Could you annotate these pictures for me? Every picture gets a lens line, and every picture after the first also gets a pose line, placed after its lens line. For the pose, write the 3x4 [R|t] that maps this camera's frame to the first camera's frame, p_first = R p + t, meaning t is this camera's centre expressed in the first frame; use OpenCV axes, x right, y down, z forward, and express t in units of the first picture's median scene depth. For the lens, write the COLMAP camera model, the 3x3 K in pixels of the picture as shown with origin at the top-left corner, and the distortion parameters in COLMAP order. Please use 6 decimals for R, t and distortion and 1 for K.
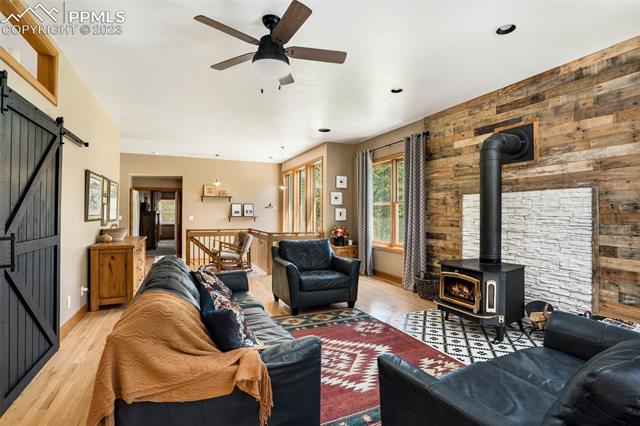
lens RADIAL K [[300.8, 0, 320.2], [0, 300.8, 212.0], [0, 0, 1]] dist [-0.023979, 0.002327]
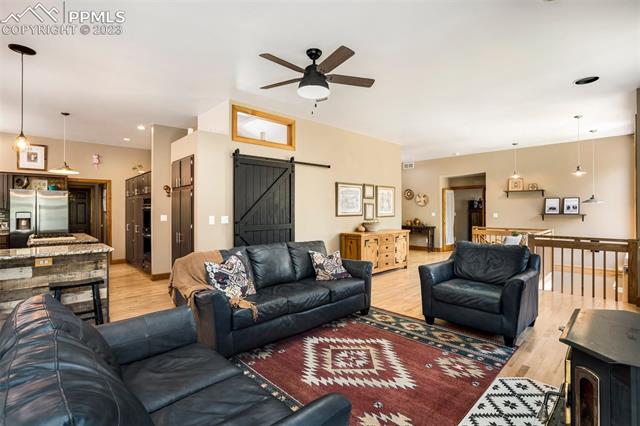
lens RADIAL K [[300.8, 0, 323.3], [0, 300.8, 207.3], [0, 0, 1]] dist [-0.023979, 0.002327]
pose [[0.345506, -0.016148, -0.938278, 0.762467], [0.008476, 0.999865, -0.014087, 0.009401], [0.938378, -0.003086, 0.345596, 0.469580]]
